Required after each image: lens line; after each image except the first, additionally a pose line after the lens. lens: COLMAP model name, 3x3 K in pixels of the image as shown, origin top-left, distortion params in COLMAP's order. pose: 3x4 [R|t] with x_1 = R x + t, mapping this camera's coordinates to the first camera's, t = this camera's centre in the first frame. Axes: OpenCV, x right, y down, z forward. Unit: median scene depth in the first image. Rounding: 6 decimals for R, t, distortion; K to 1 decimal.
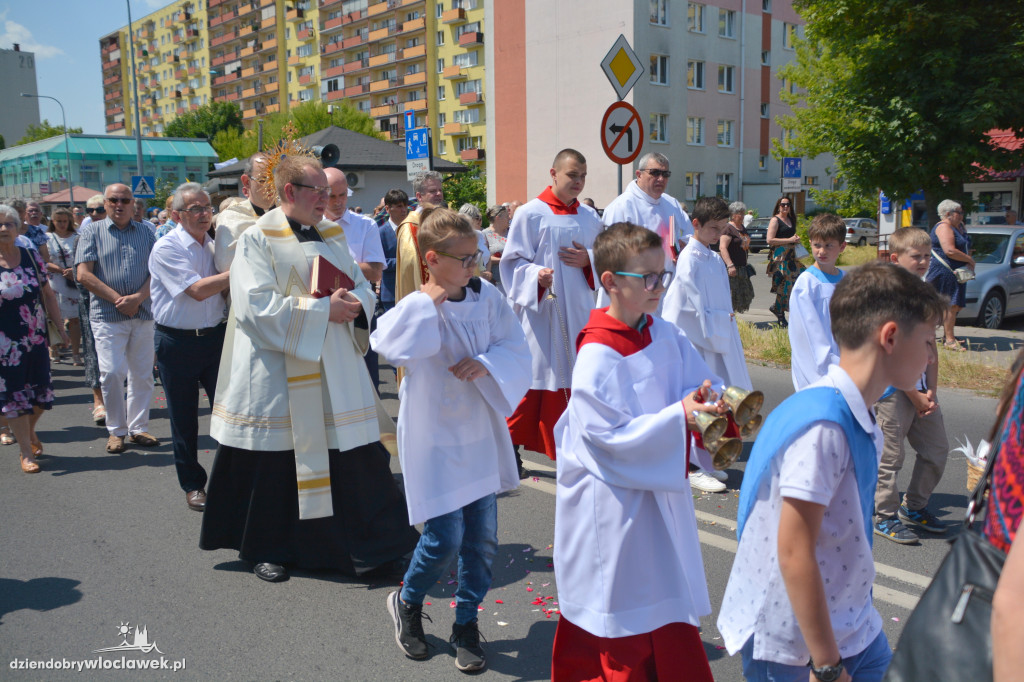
lens RADIAL K [[944.1, 0, 512.0], [0, 944.1, 341.0], [0, 0, 1]] dist [-0.089106, 0.178172]
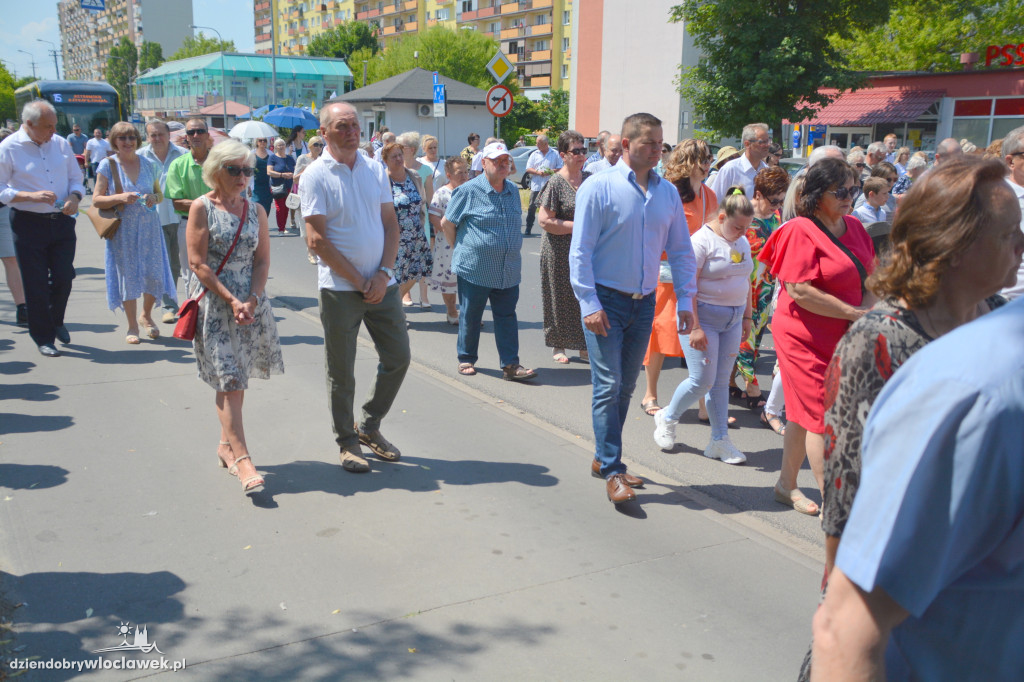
lens RADIAL K [[1043.7, 0, 500.4], [0, 1043.7, 330.7], [0, 0, 1]] dist [-0.042350, 0.250811]
pose [[0.984004, 0.063245, -0.166540, 0.064548], [-0.054622, 0.996943, 0.055861, 0.017627], [0.169564, -0.045871, 0.984451, -0.149836]]
